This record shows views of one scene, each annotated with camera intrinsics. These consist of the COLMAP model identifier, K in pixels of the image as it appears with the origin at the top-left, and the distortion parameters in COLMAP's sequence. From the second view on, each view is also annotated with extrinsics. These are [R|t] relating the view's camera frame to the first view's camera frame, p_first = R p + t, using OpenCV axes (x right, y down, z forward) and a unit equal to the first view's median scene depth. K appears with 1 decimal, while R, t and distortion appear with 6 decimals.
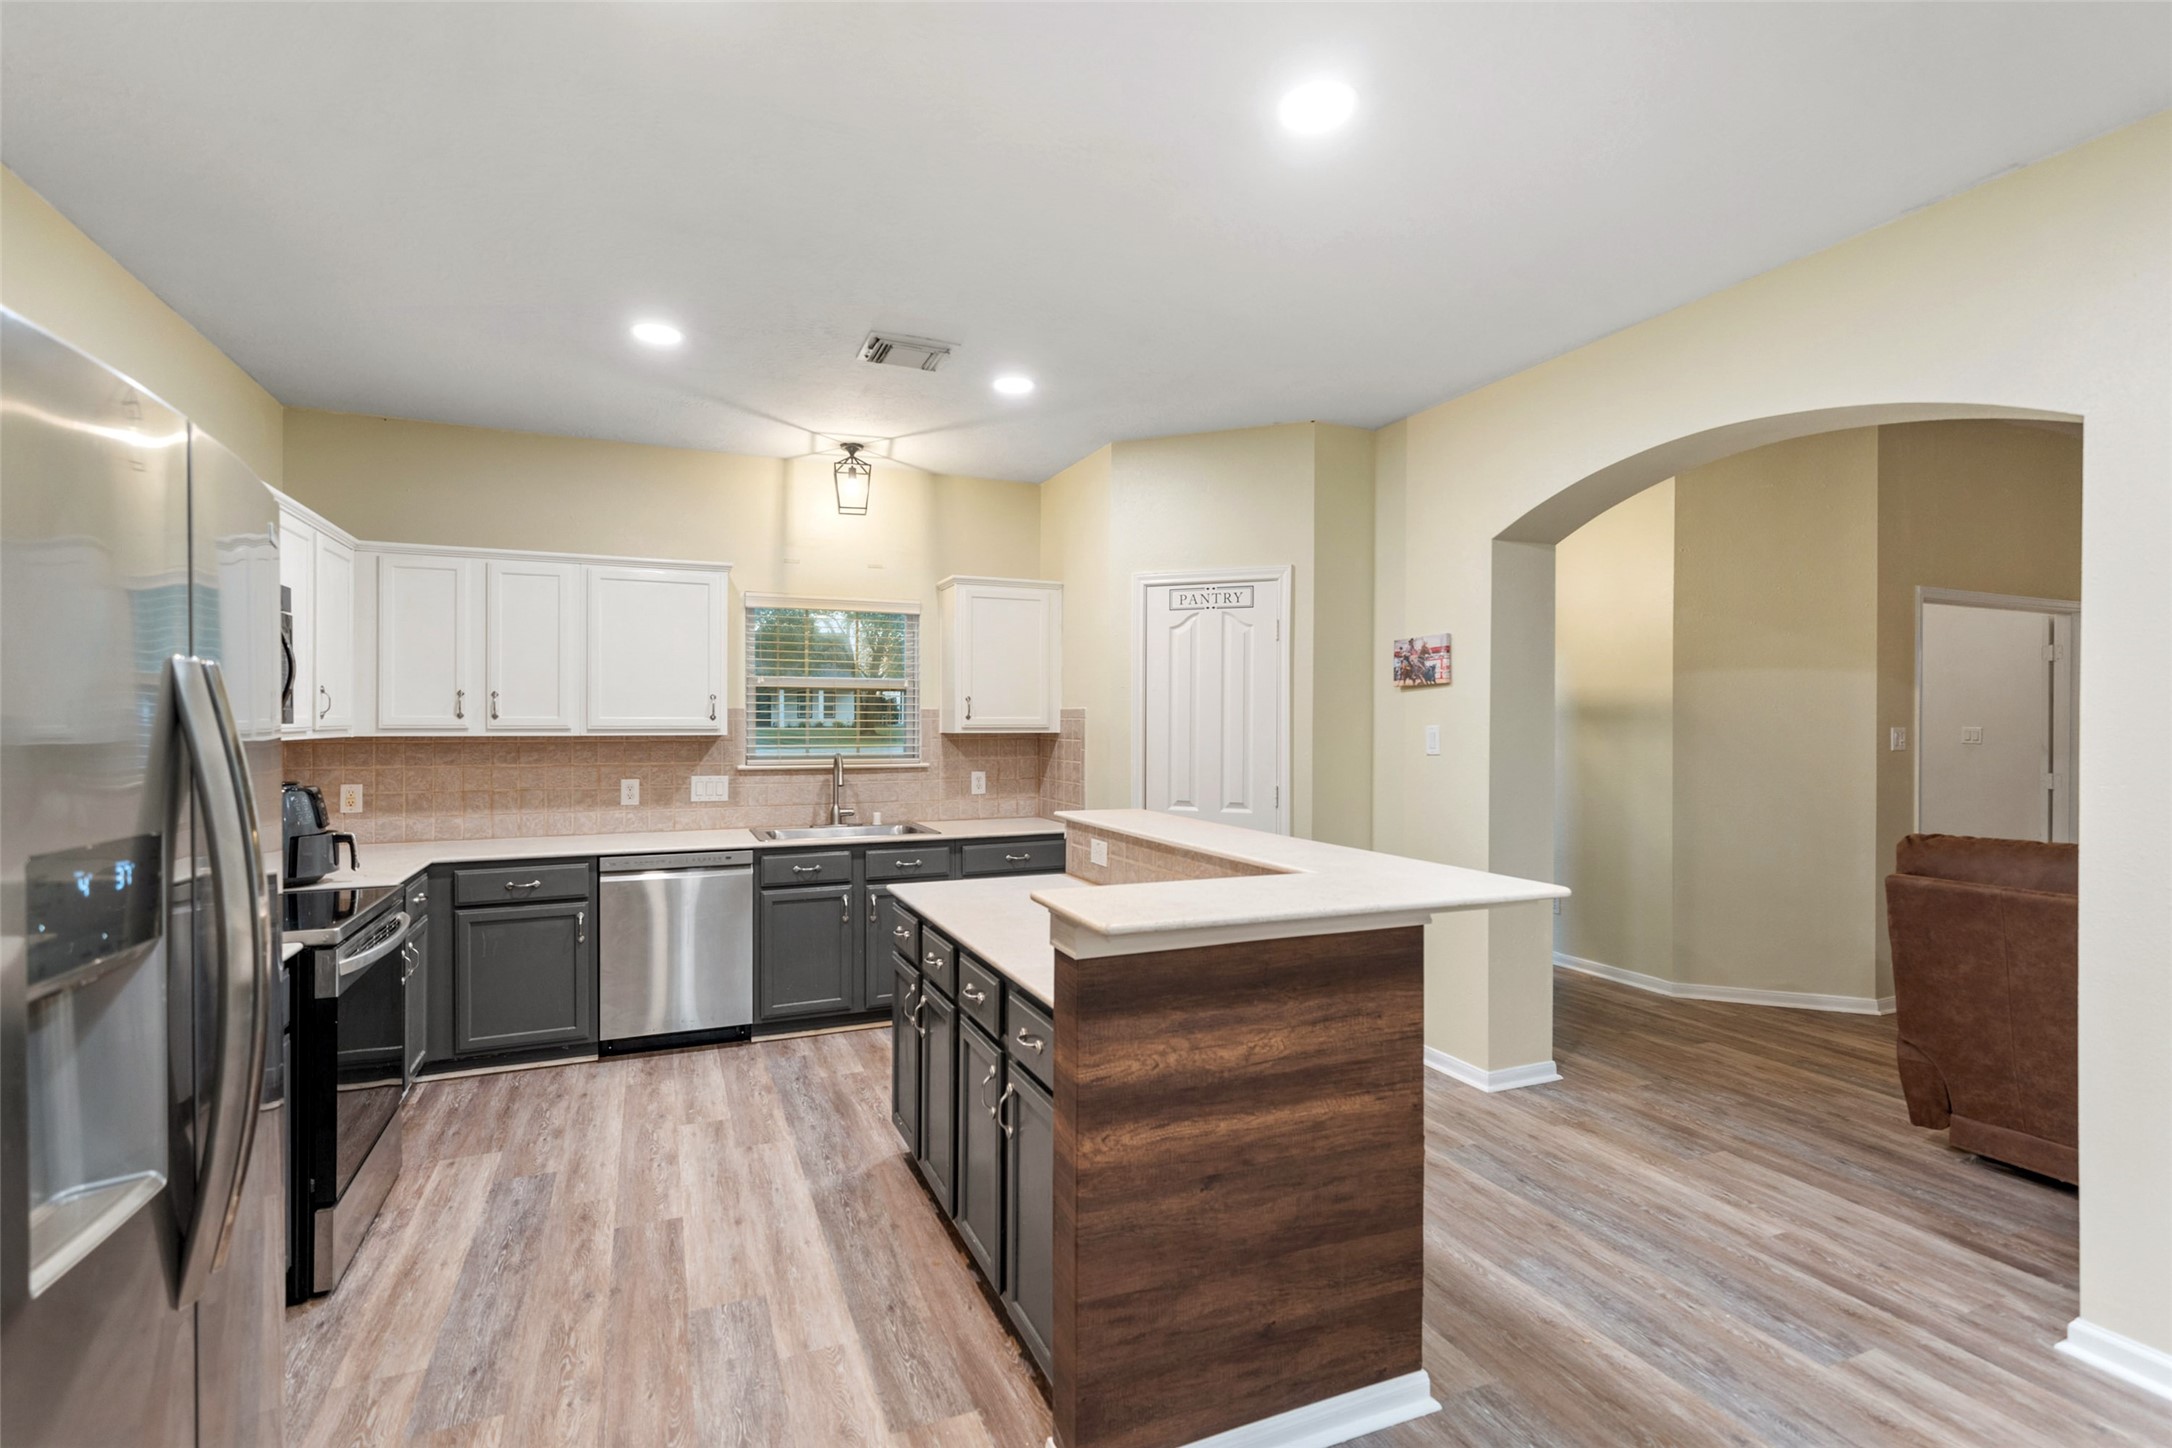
lens RADIAL K [[1013.8, 0, 1086.0], [0, 1013.8, 724.0], [0, 0, 1]] dist [0.000163, 0.000139]
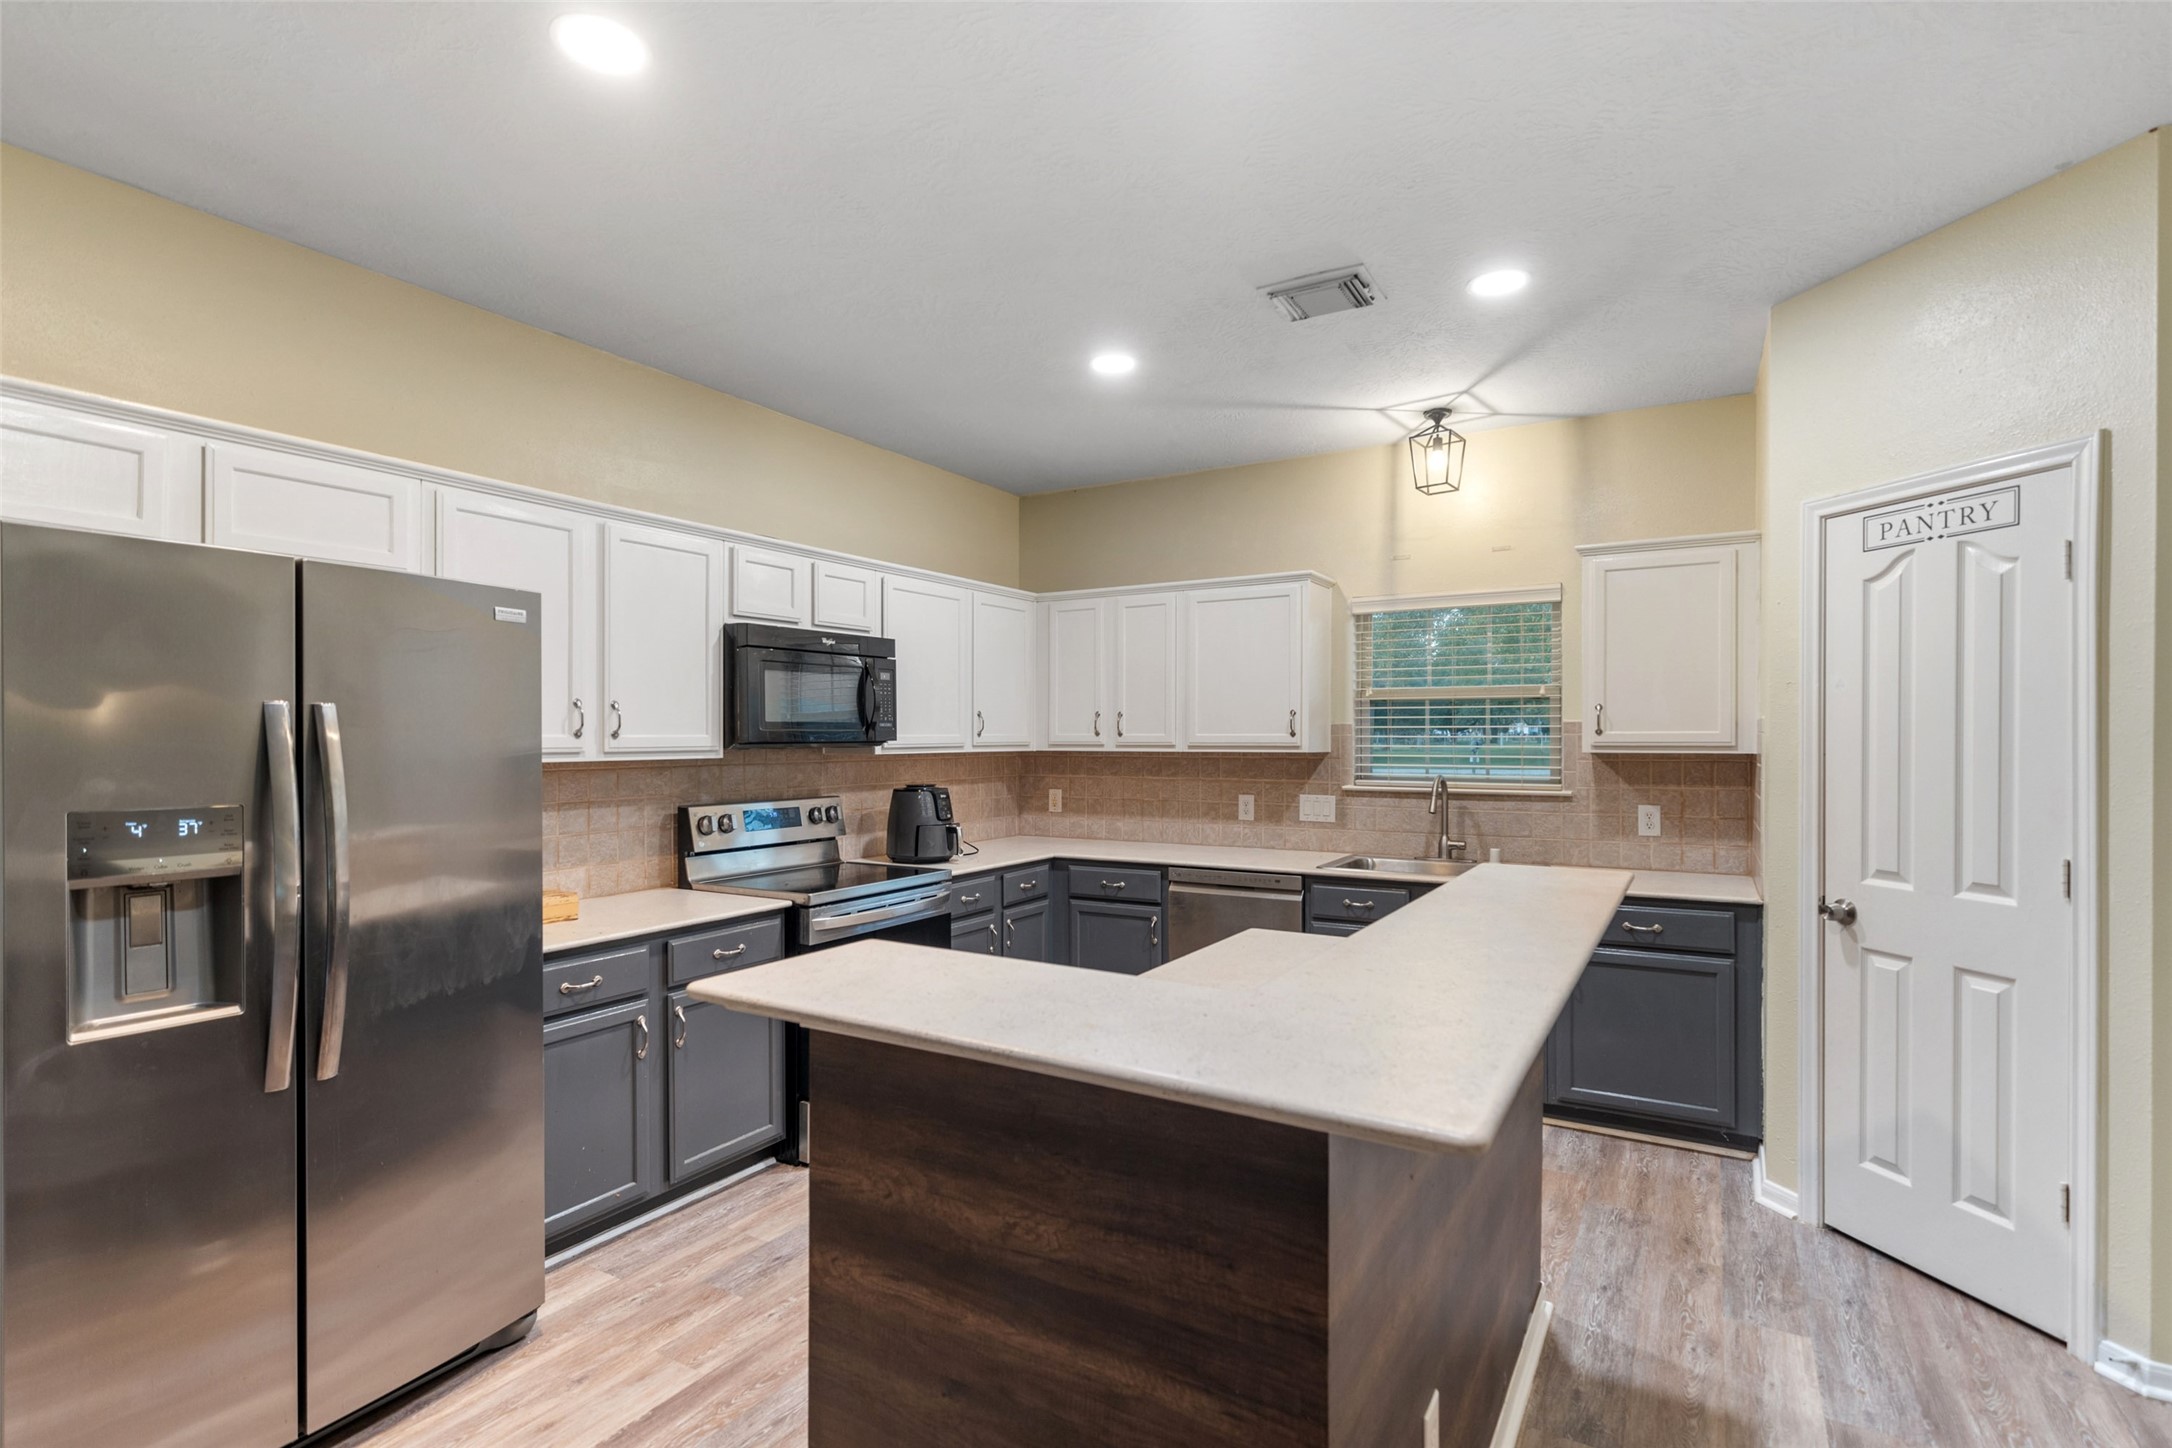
lens RADIAL K [[1036.3, 0, 1082.1], [0, 1036.3, 741.9], [0, 0, 1]] dist [0.000683, 0.000119]
pose [[0.585551, 0.001454, -0.810634, 0.316937], [0.000027, 0.999998, 0.001813, -0.000708], [0.810636, -0.001083, 0.585550, 0.270384]]
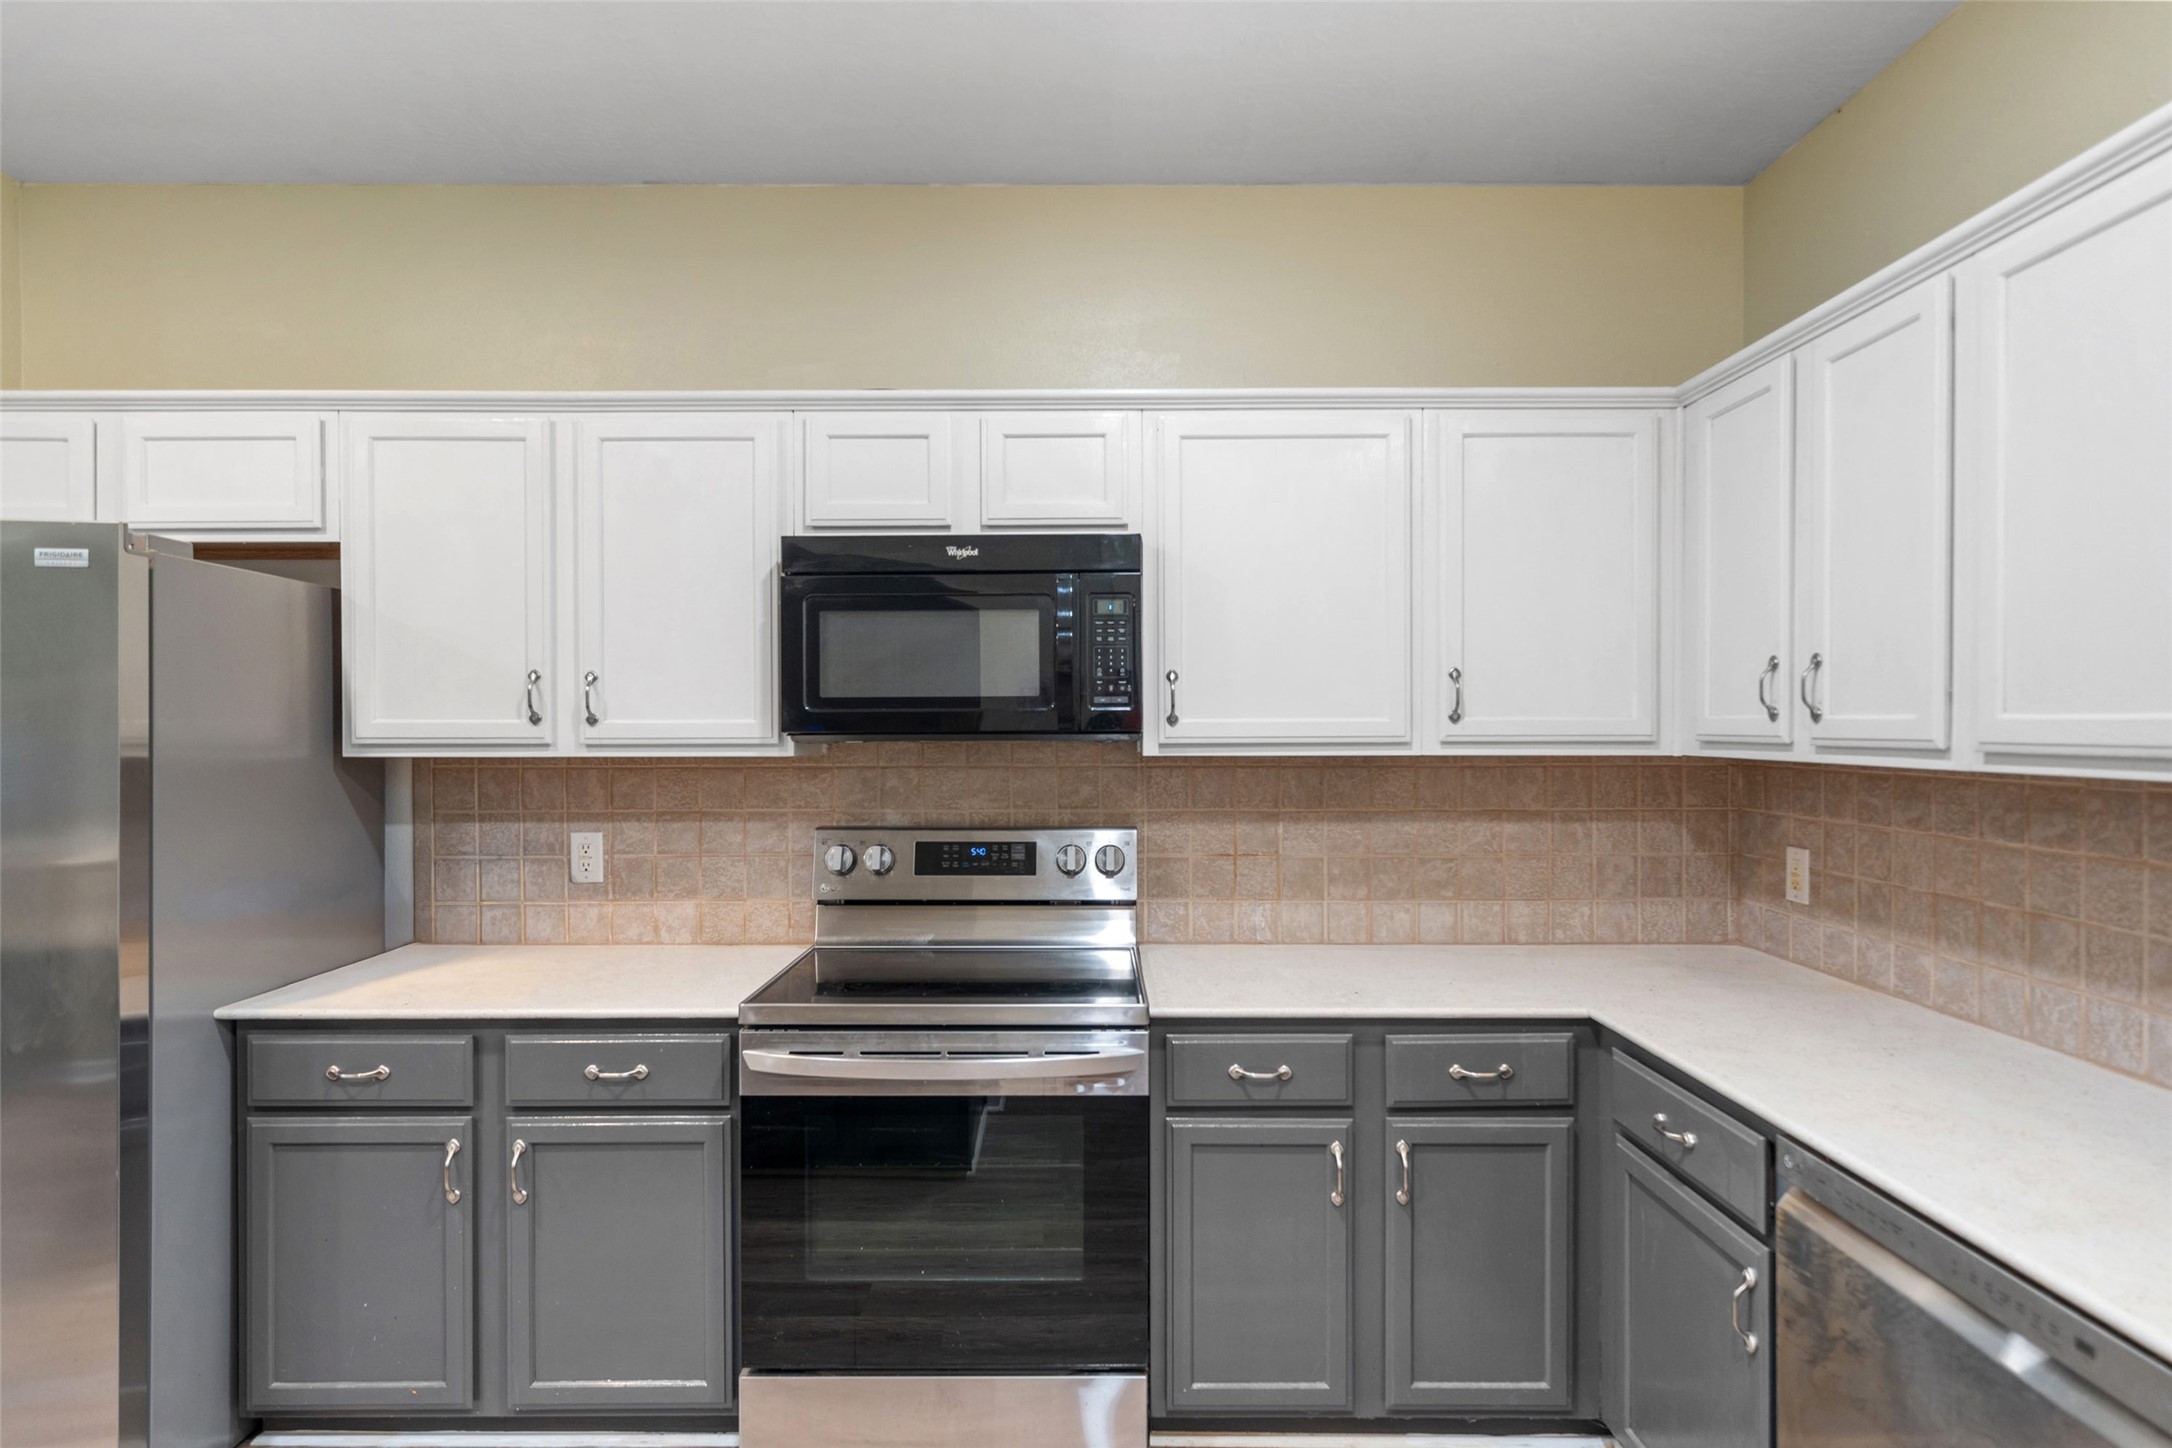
lens RADIAL K [[1154.3, 0, 1086.0], [0, 1154.3, 724.0], [0, 0, 1]] dist [0.001259, 0.000224]
pose [[-0.395472, -0.000073, -0.918478, -0.034098], [-0.002872, 0.999995, 0.001158, -0.003659], [0.918474, 0.003096, -0.395470, 0.867031]]
